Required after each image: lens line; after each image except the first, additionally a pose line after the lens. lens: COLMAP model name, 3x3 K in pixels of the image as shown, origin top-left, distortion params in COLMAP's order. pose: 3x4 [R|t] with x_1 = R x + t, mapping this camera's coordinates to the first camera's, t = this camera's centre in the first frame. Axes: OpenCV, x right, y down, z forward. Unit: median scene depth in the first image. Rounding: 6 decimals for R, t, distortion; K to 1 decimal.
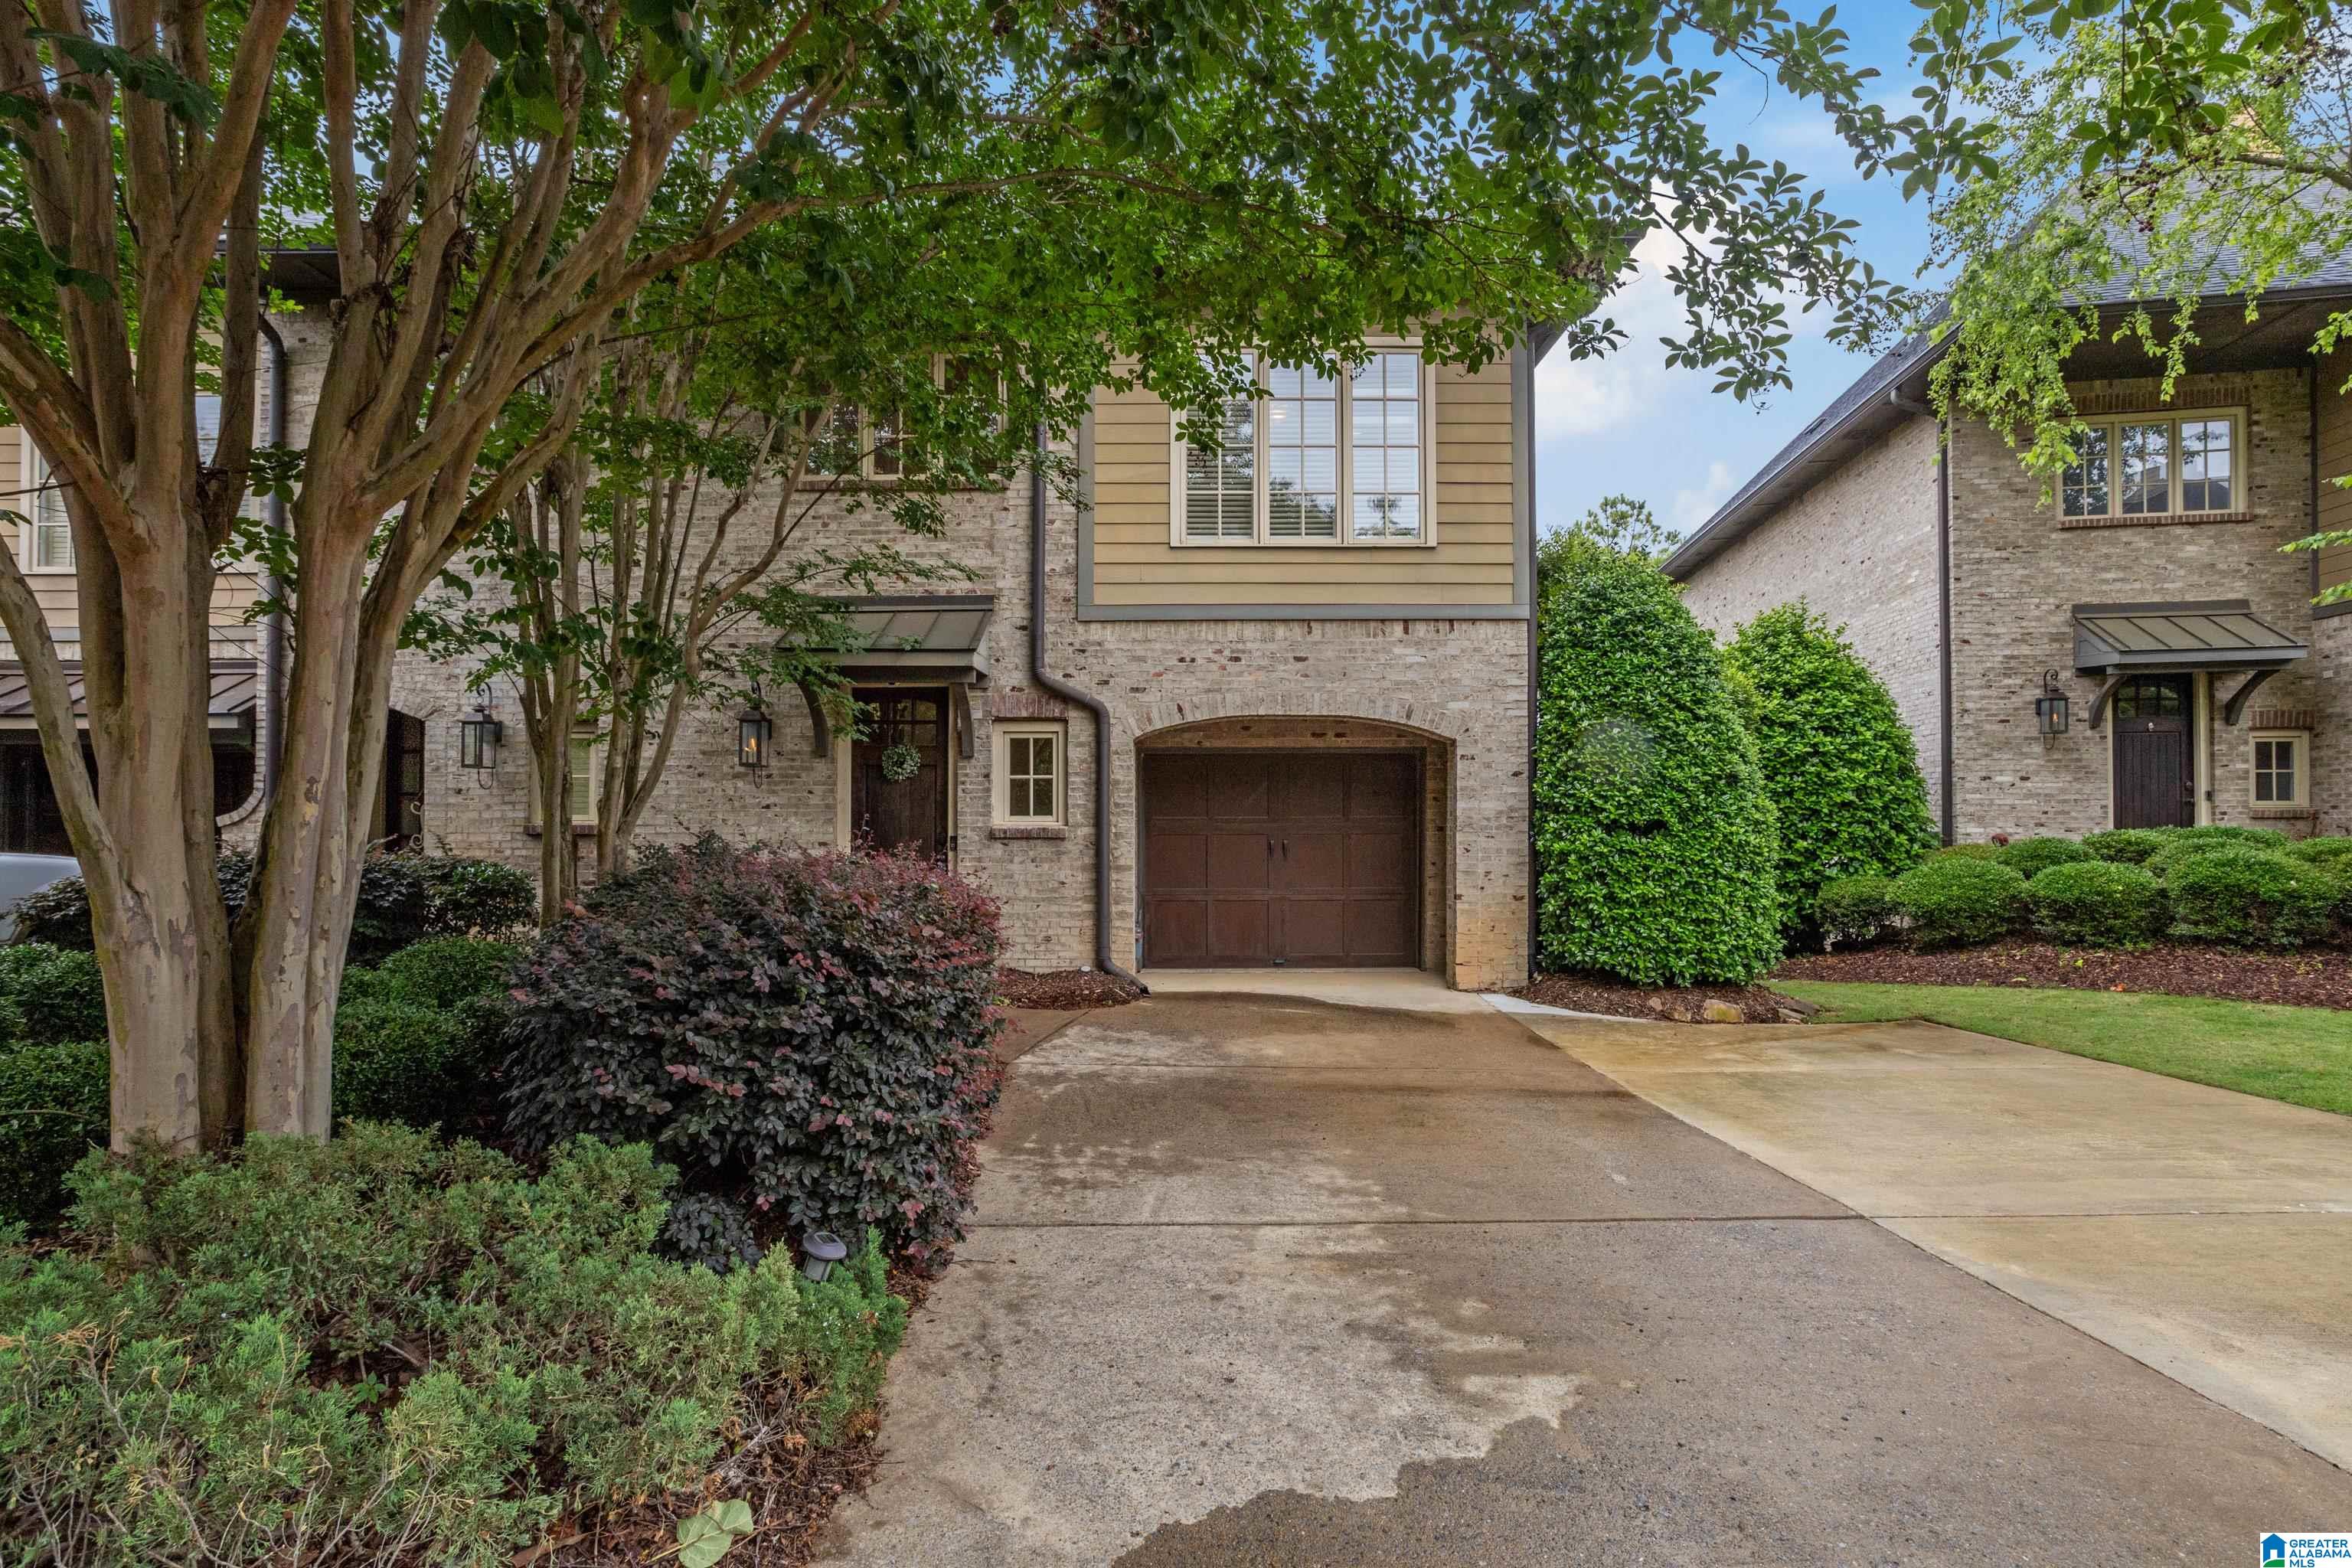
lens RADIAL K [[1148.6, 0, 1168.1], [0, 1148.6, 777.8], [0, 0, 1]] dist [-0.053685, 0.035542]
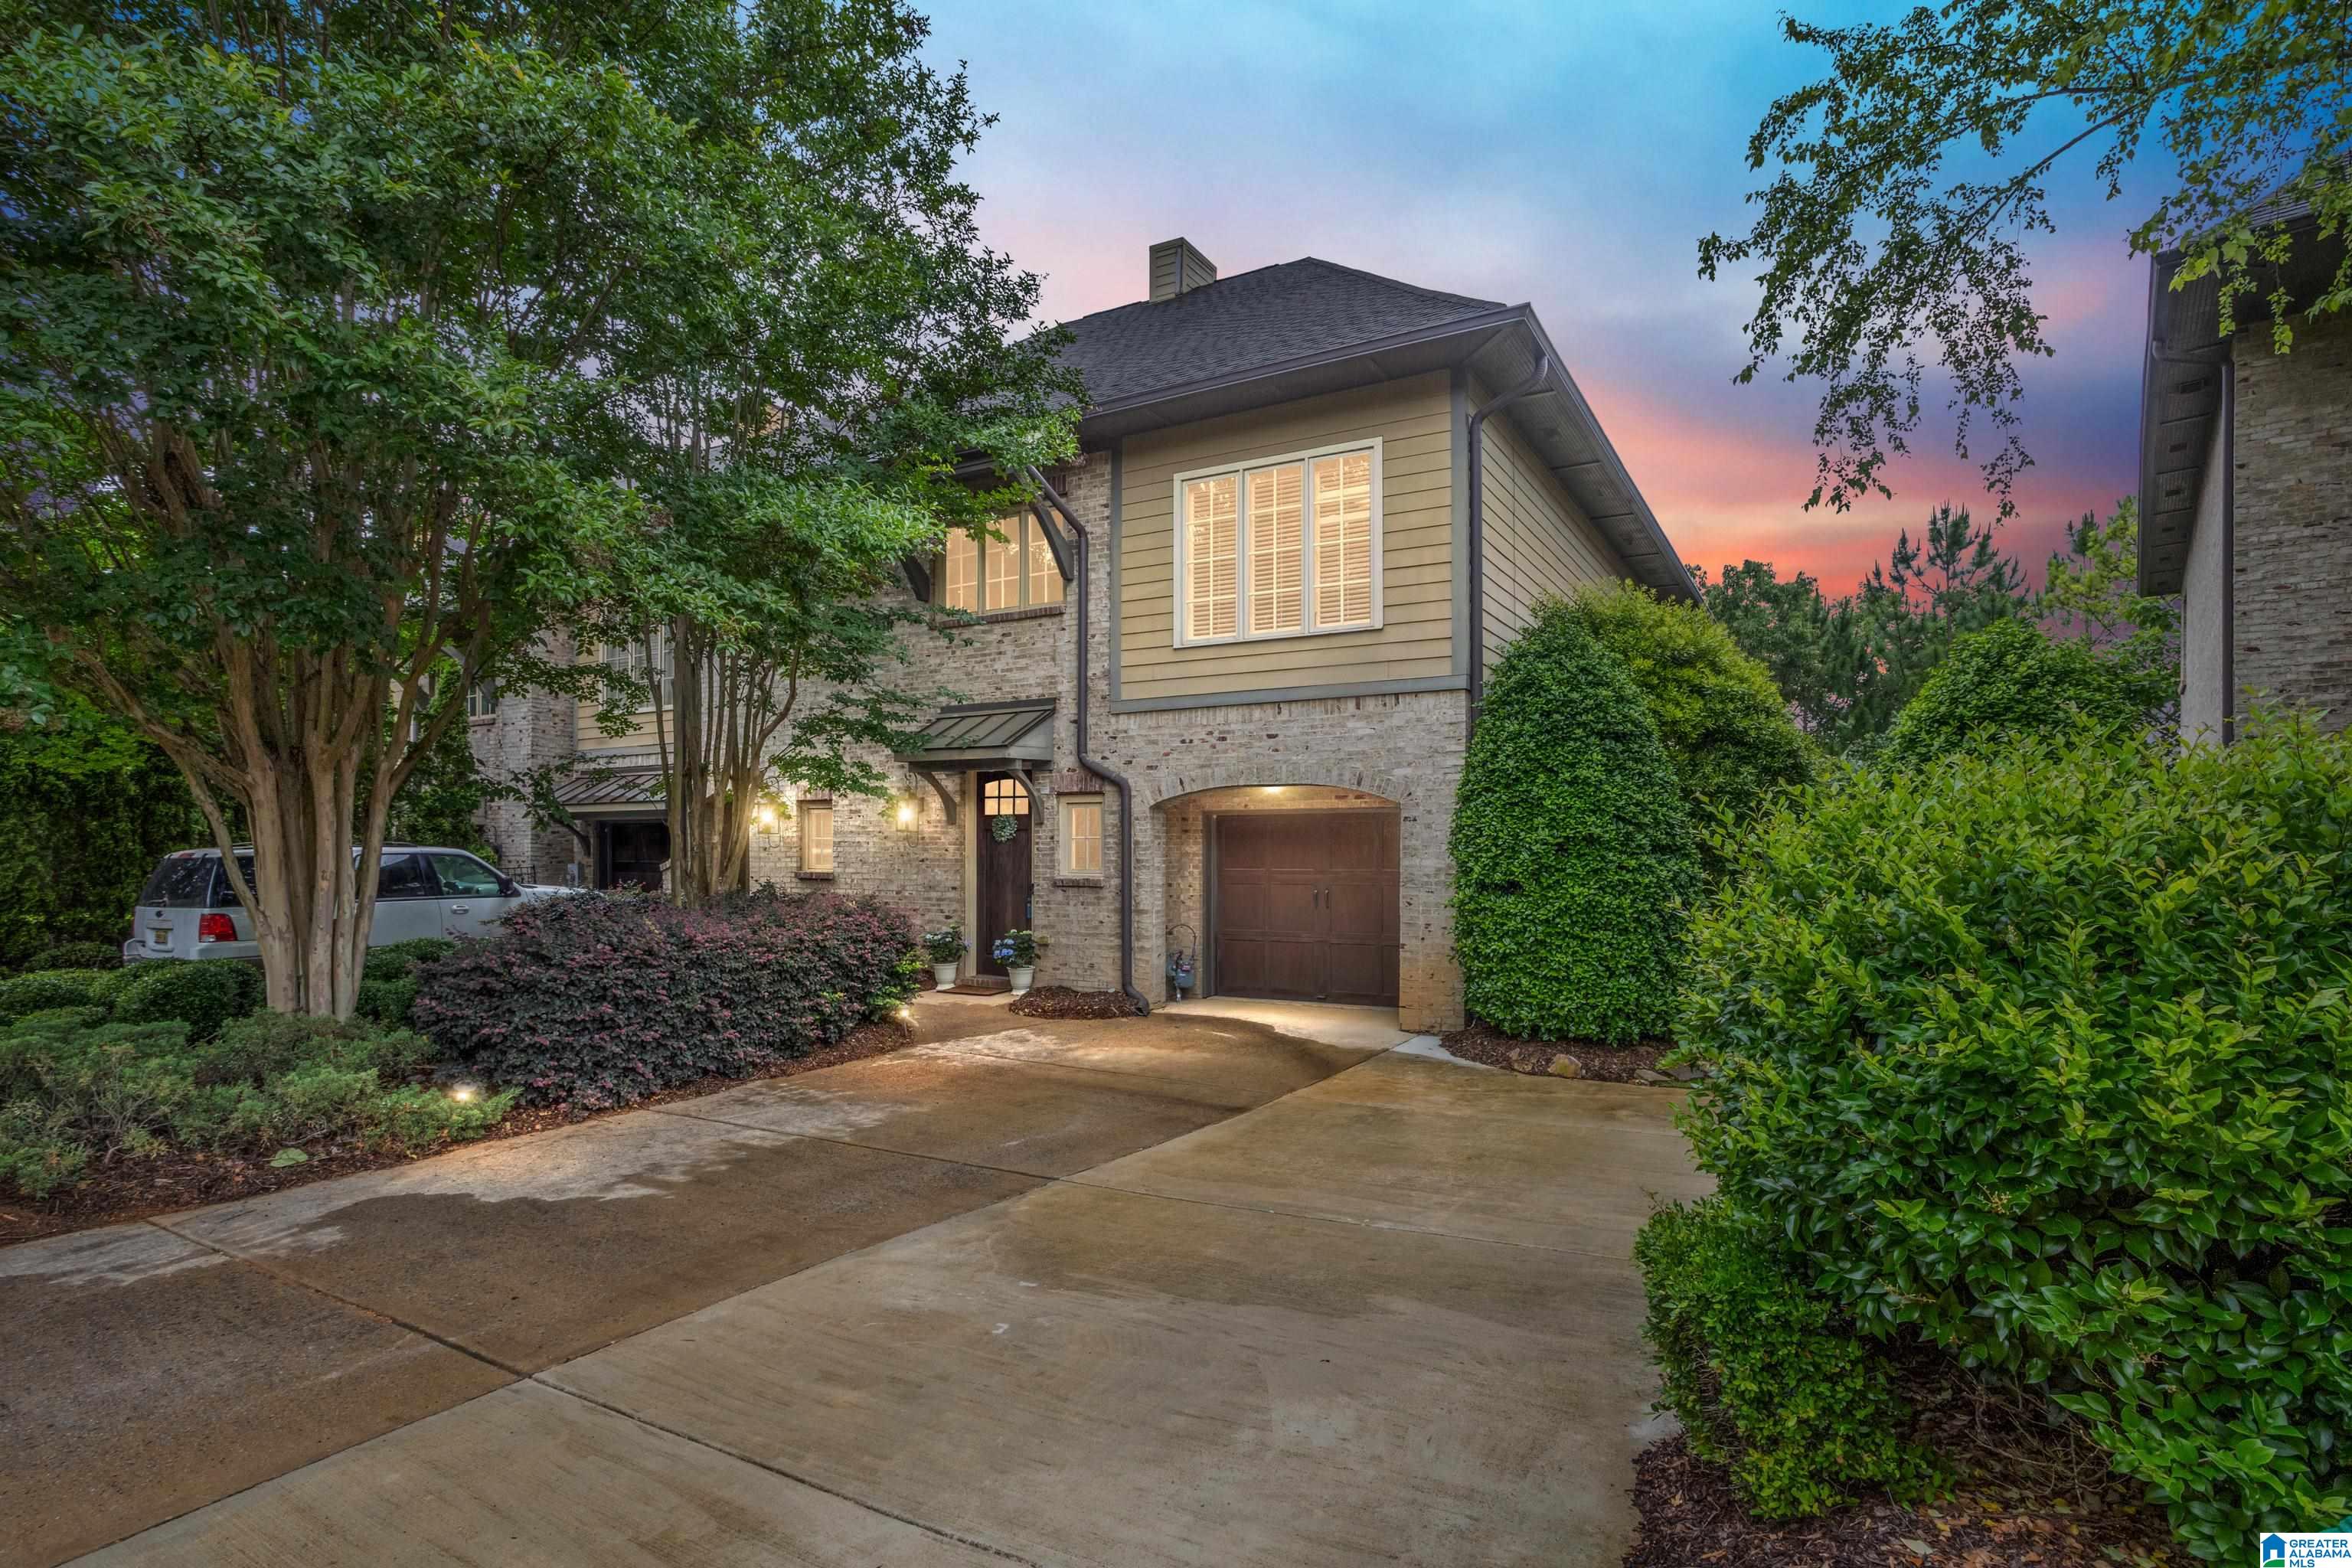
lens RADIAL K [[1178.7, 0, 1205.1], [0, 1178.7, 837.1], [0, 0, 1]] dist [-0.020271, 0.000504]
pose [[0.874862, -0.004311, -0.484354, 0.635896], [0.017218, 0.999605, 0.022204, -0.029025], [0.484067, -0.027765, 0.874590, -0.081146]]
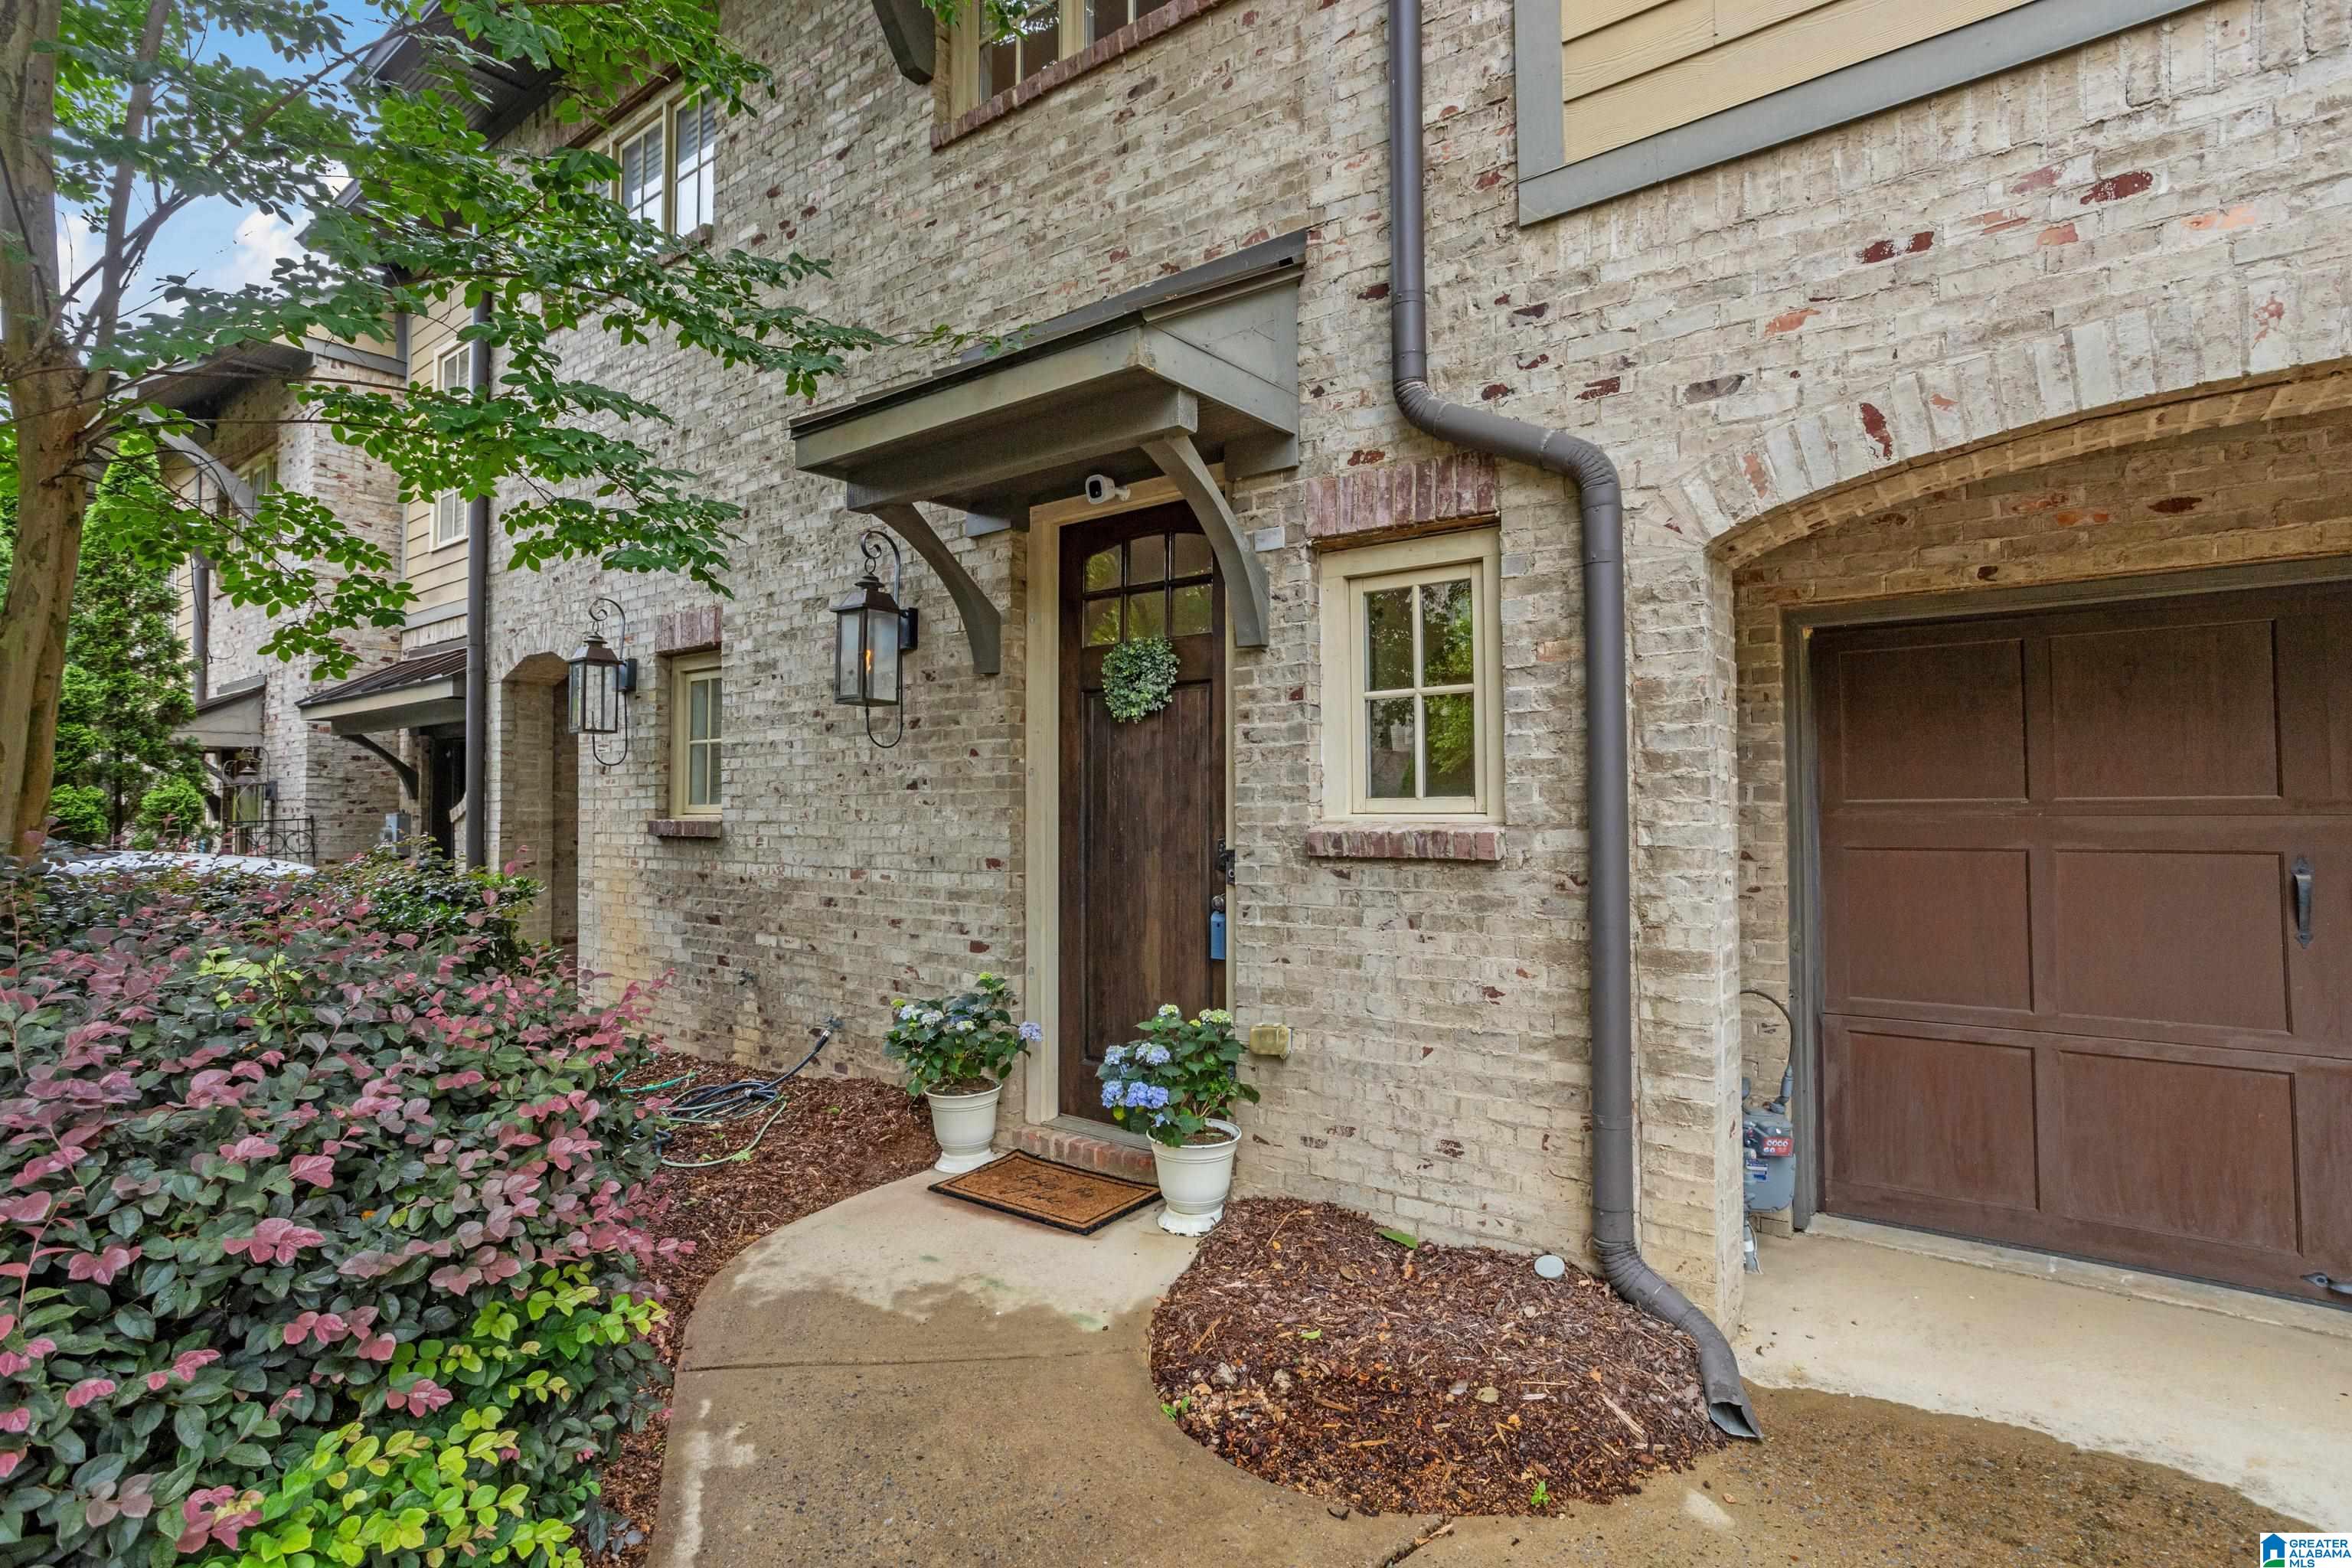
lens RADIAL K [[1148.6, 0, 1168.1], [0, 1148.6, 777.8], [0, 0, 1]] dist [-0.053685, 0.035542]
pose [[0.793279, -0.022293, -0.608450, 0.040034], [0.022750, 0.999717, -0.006967, 0.027606], [0.608433, -0.008315, 0.793562, 0.666682]]
